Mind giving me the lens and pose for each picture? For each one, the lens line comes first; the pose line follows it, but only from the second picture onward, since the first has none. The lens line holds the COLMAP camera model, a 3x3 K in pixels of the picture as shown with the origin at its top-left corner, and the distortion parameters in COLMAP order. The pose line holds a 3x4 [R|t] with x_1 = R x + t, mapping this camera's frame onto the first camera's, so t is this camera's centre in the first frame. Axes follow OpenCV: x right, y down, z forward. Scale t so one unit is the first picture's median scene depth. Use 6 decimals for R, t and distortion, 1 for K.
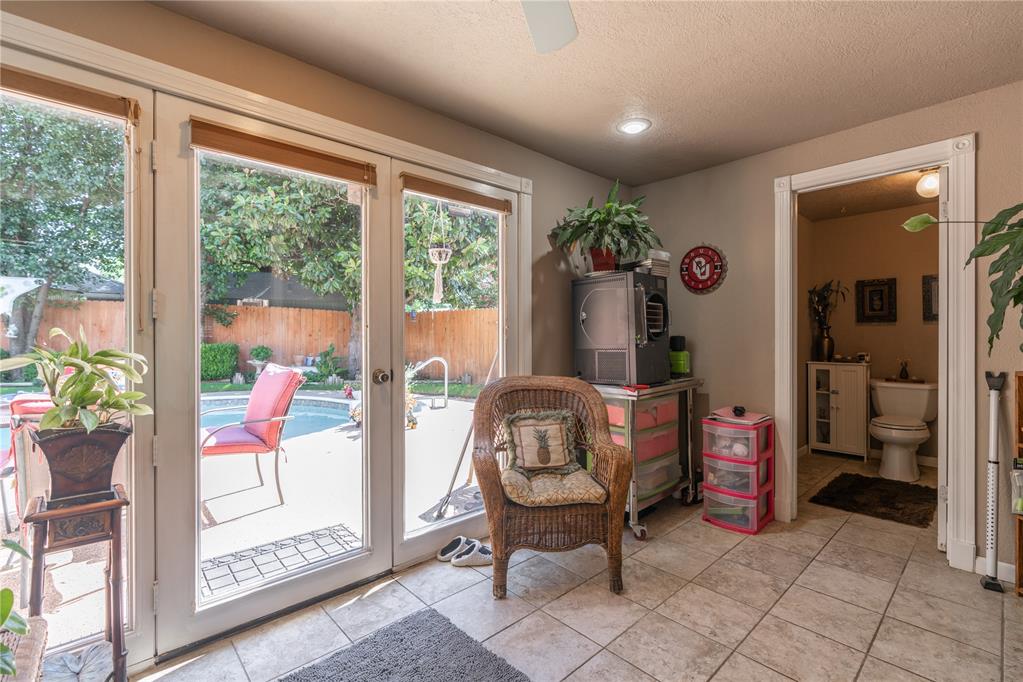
lens RADIAL K [[461.4, 0, 510.4], [0, 461.4, 332.2], [0, 0, 1]] dist [-0.003111, 0.002894]
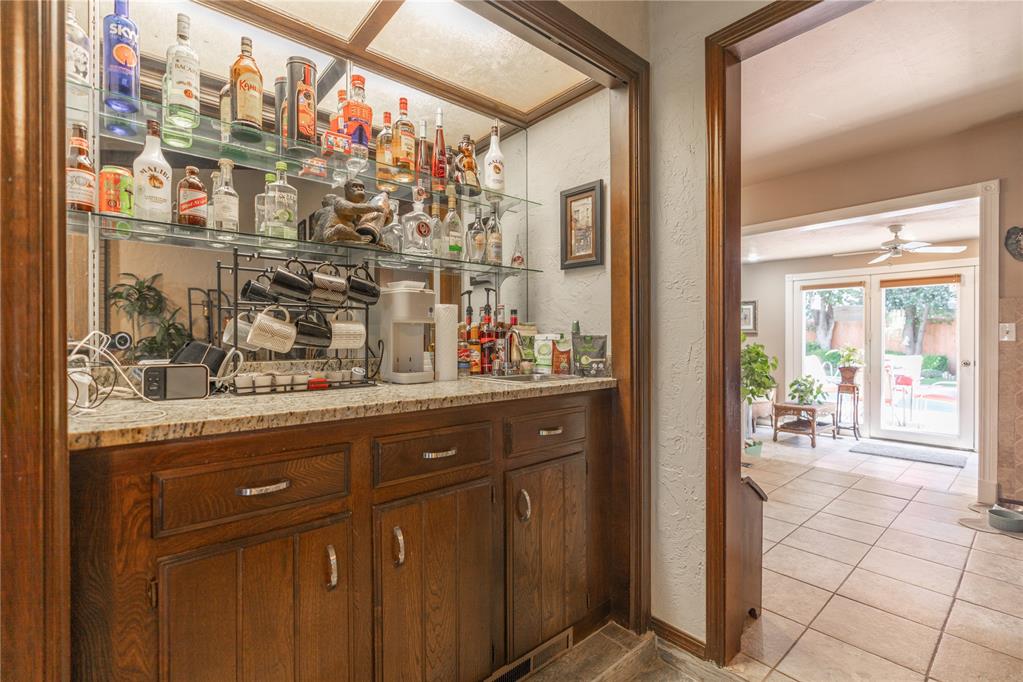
lens RADIAL K [[461.4, 0, 517.1], [0, 461.4, 344.0], [0, 0, 1]] dist [-0.003111, 0.002894]
pose [[-0.014095, 0.006512, -0.999879, 2.659209], [0.003846, 0.999972, 0.006459, -0.031677], [0.999893, -0.003754, -0.014120, -1.571490]]
